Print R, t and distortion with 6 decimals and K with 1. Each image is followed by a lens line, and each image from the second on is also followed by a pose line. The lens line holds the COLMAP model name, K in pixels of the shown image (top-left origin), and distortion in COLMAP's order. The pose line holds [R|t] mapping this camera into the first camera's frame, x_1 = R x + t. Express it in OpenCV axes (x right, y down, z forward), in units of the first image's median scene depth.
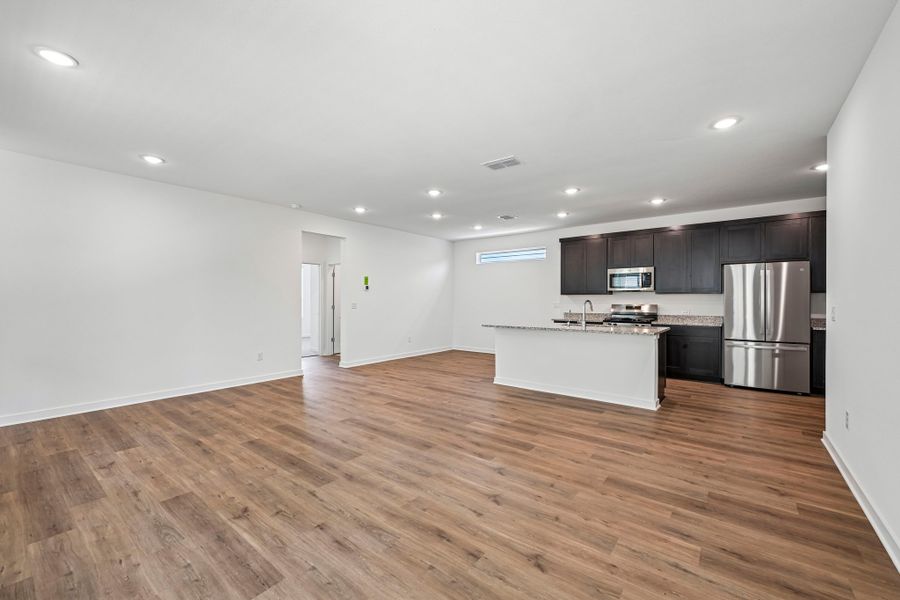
lens RADIAL K [[361.0, 0, 450.0], [0, 361.0, 300.0], [0, 0, 1]] dist [-0.000112, -0.000188]
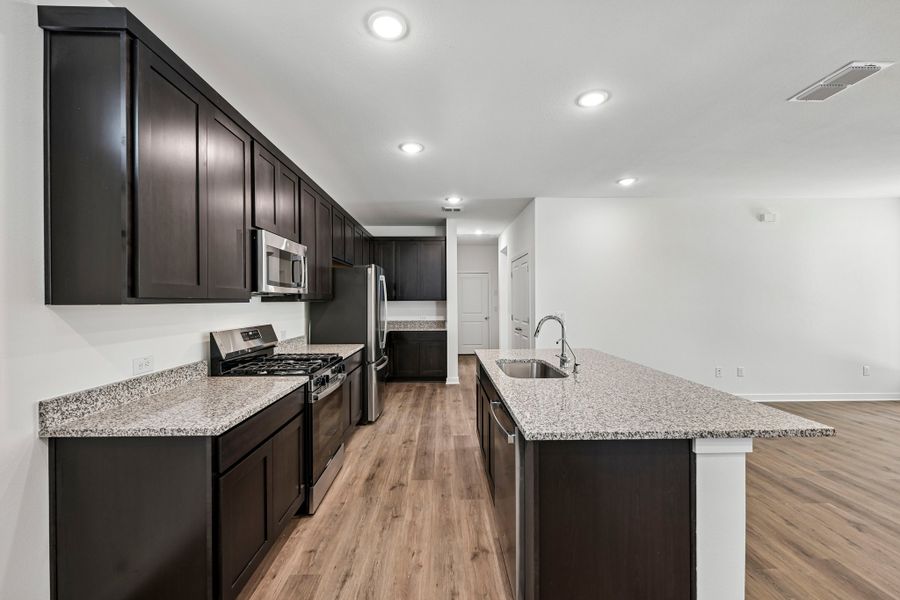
lens RADIAL K [[361.0, 0, 450.0], [0, 361.0, 300.0], [0, 0, 1]] dist [-0.000112, -0.000188]
pose [[-0.633142, 0.004425, 0.774023, 0.088027], [0.004589, 0.999988, -0.001963, -0.031263], [-0.774022, 0.002310, -0.633155, 1.858848]]
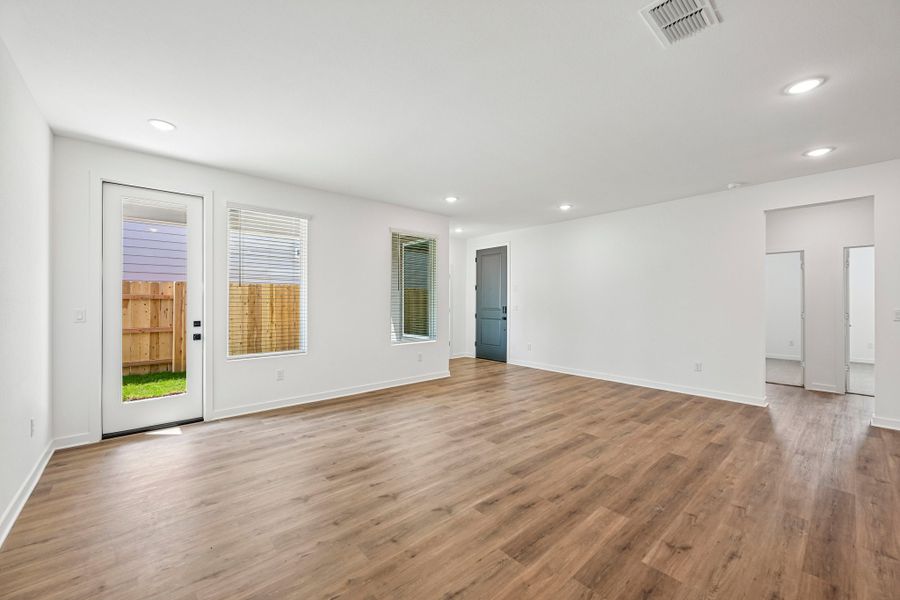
lens RADIAL K [[361.0, 0, 450.0], [0, 361.0, 300.0], [0, 0, 1]] dist [-0.000112, -0.000188]
pose [[-0.179432, -0.004104, -0.983762, 0.652432], [-0.000950, 0.999992, -0.003998, -0.004436], [0.983770, 0.000217, -0.179435, 0.793904]]
